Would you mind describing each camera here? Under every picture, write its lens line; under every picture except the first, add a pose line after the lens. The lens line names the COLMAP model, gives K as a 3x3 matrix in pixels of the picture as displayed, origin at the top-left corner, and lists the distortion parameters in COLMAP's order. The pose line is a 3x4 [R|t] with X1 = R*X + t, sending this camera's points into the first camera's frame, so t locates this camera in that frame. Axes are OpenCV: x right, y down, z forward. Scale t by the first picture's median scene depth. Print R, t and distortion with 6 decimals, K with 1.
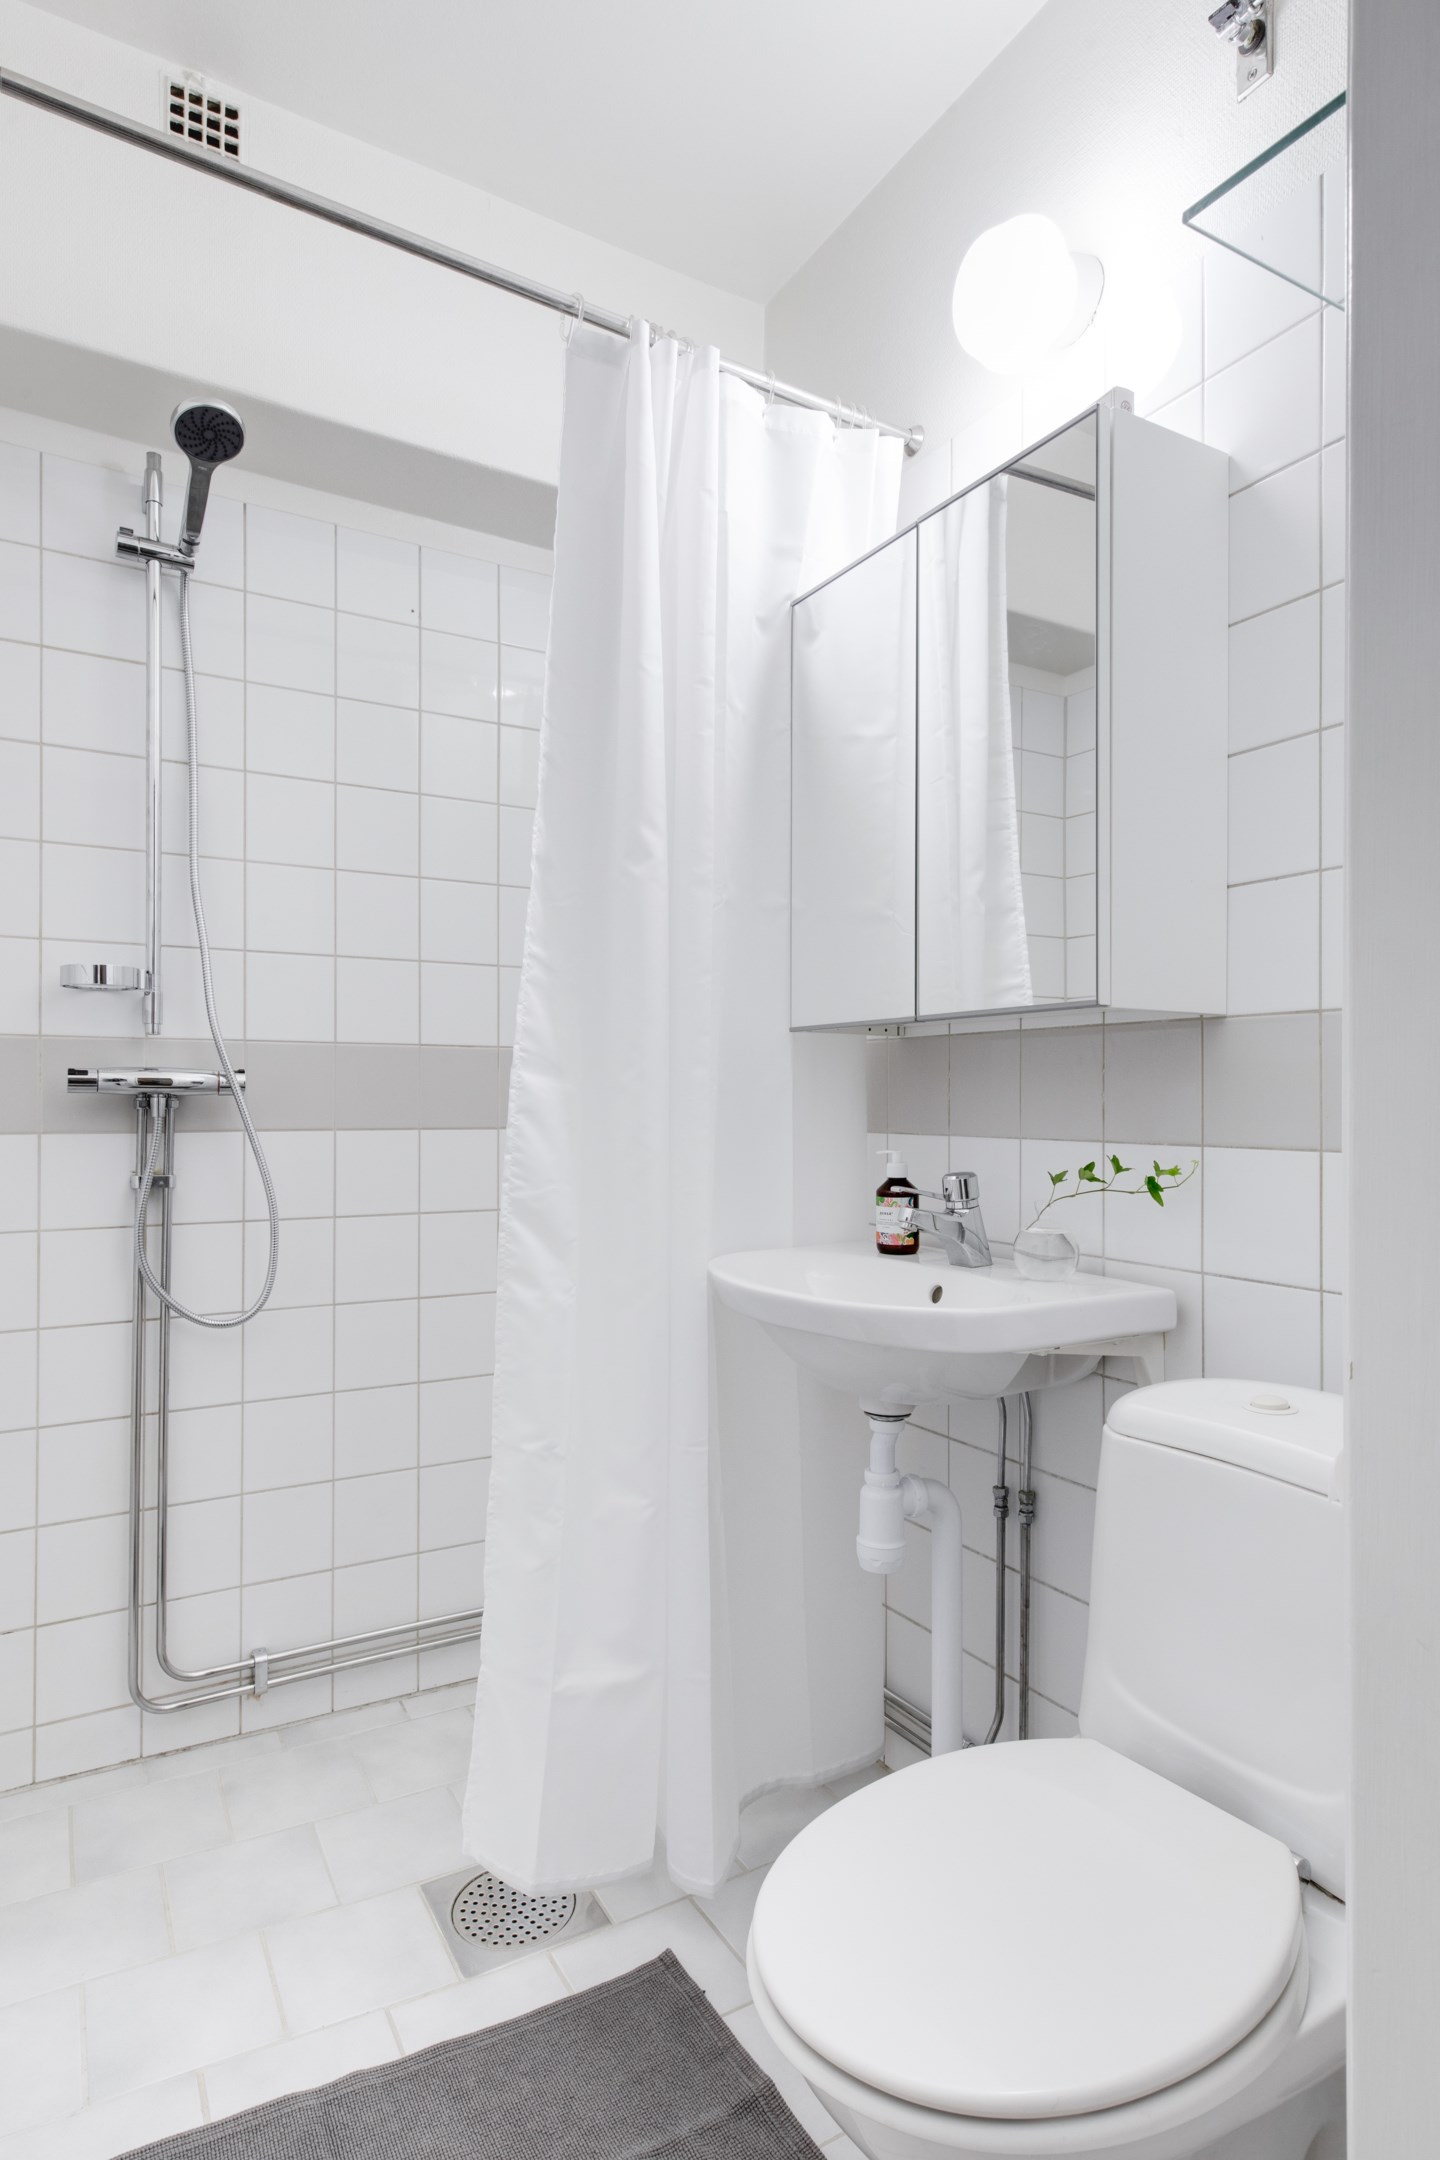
lens RADIAL K [[1219.0, 0, 720.6], [0, 1219.0, 1096.1], [0, 0, 1]] dist [0.019964, -0.000579]
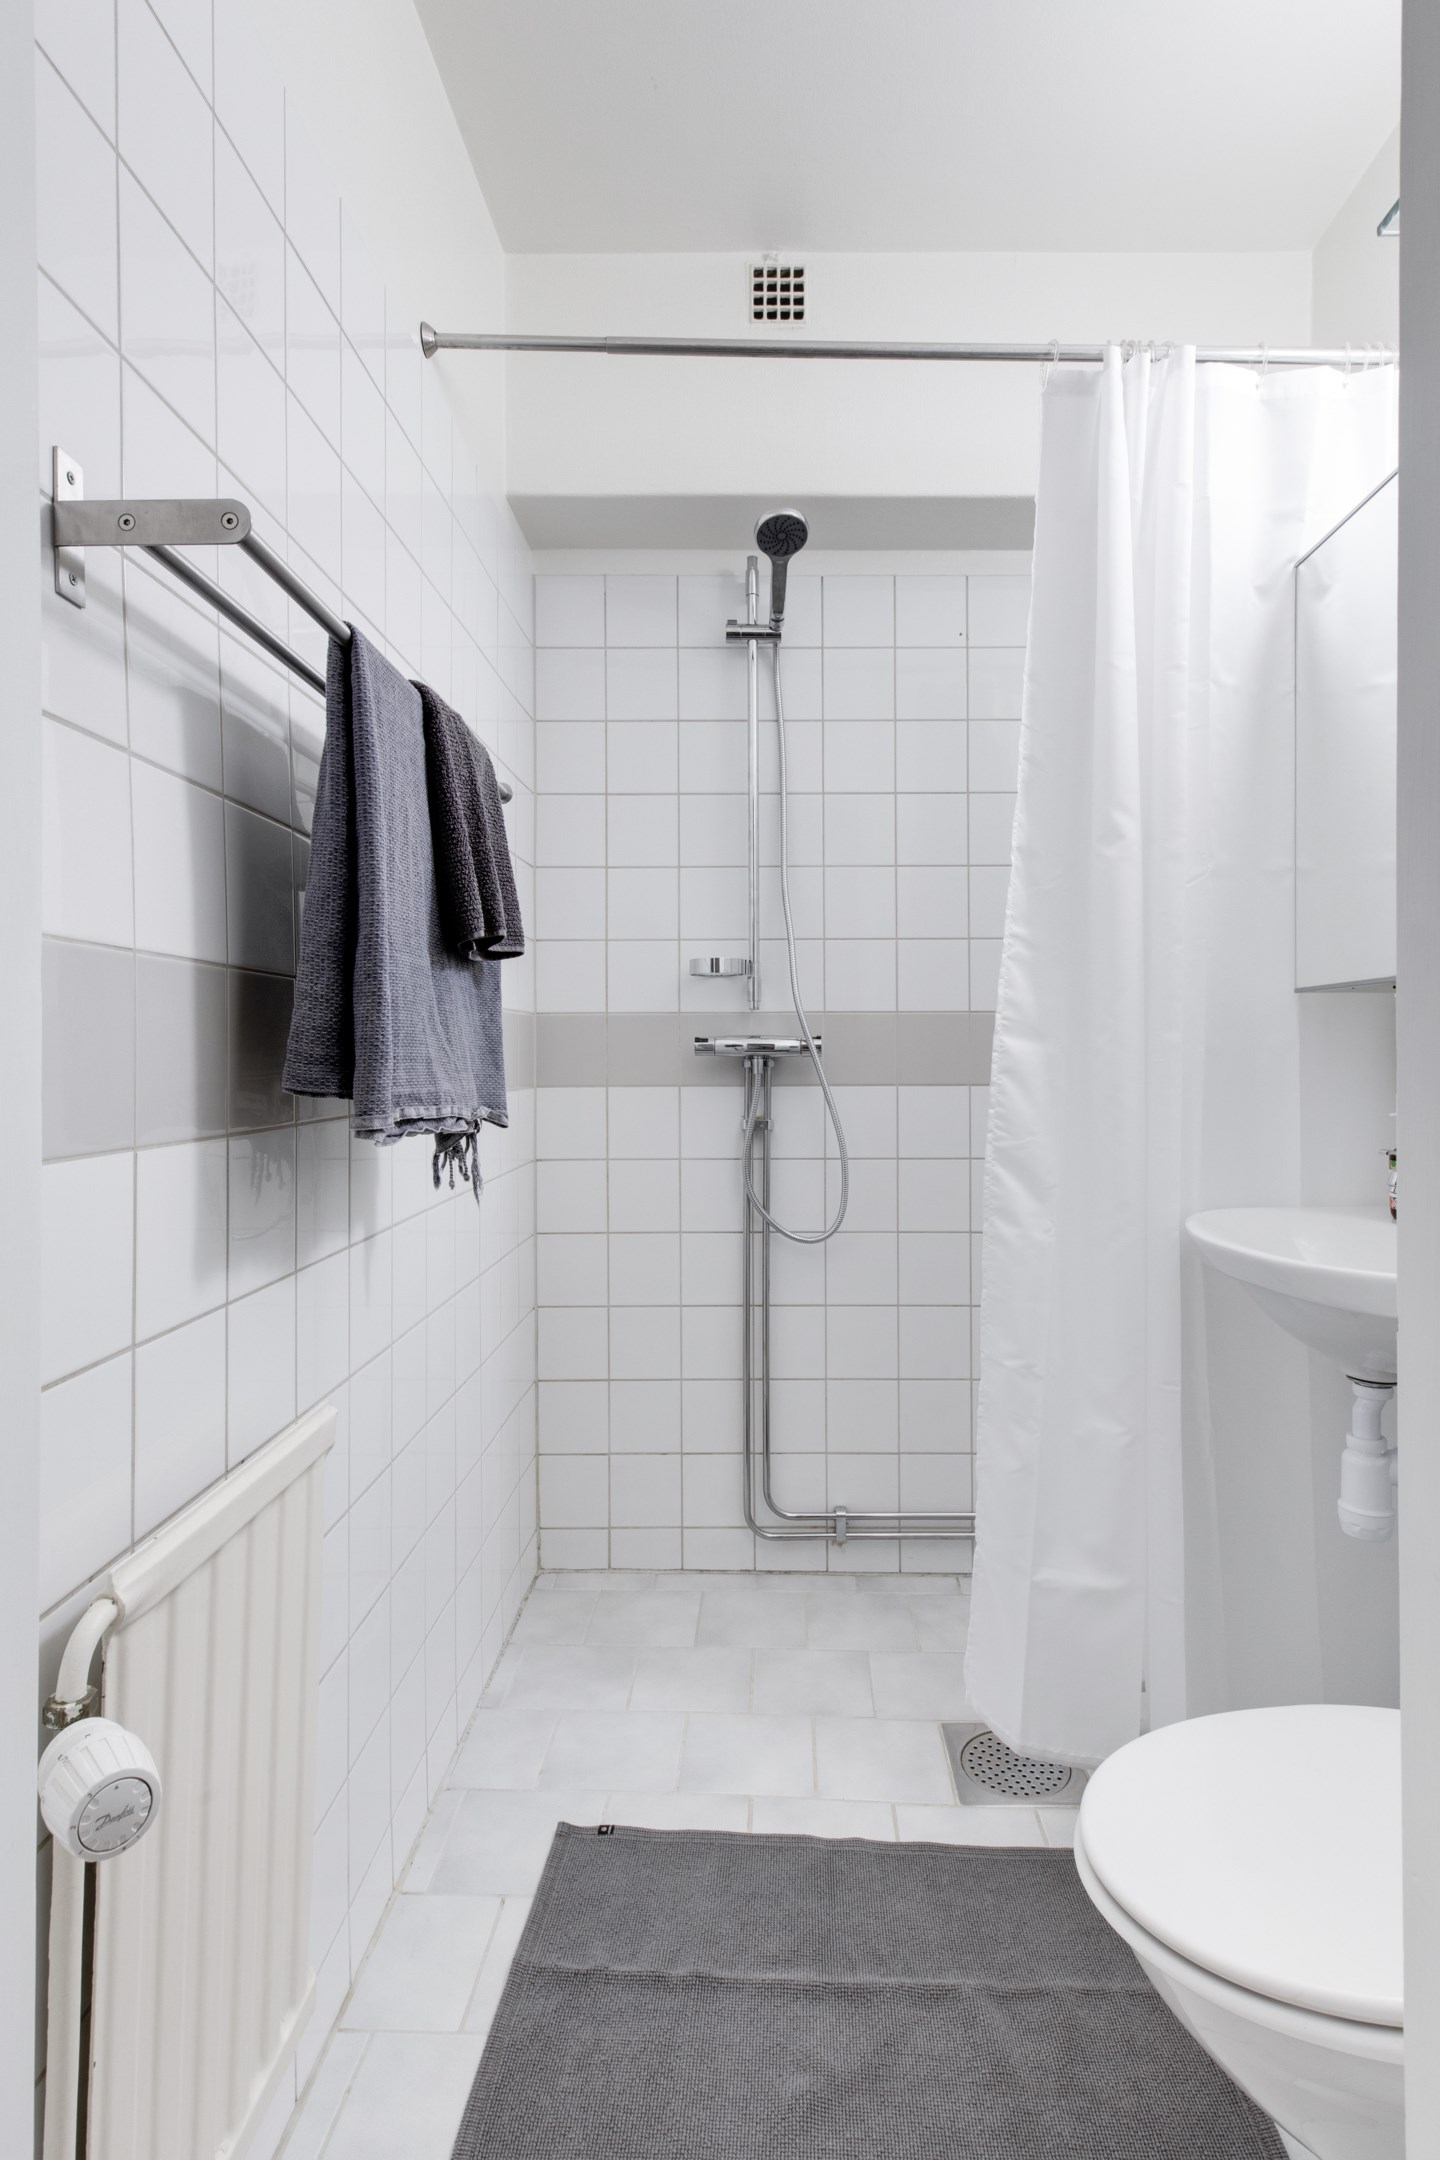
lens RADIAL K [[1108.0, 0, 721.0], [0, 1108.0, 1064.8], [0, 0, 1]] dist [0.020205, 0.004727]
pose [[0.868899, -0.000205, -0.494990, 0.103699], [0.005446, 0.999943, 0.009145, -0.004398], [0.494960, -0.010642, 0.868851, -0.033869]]
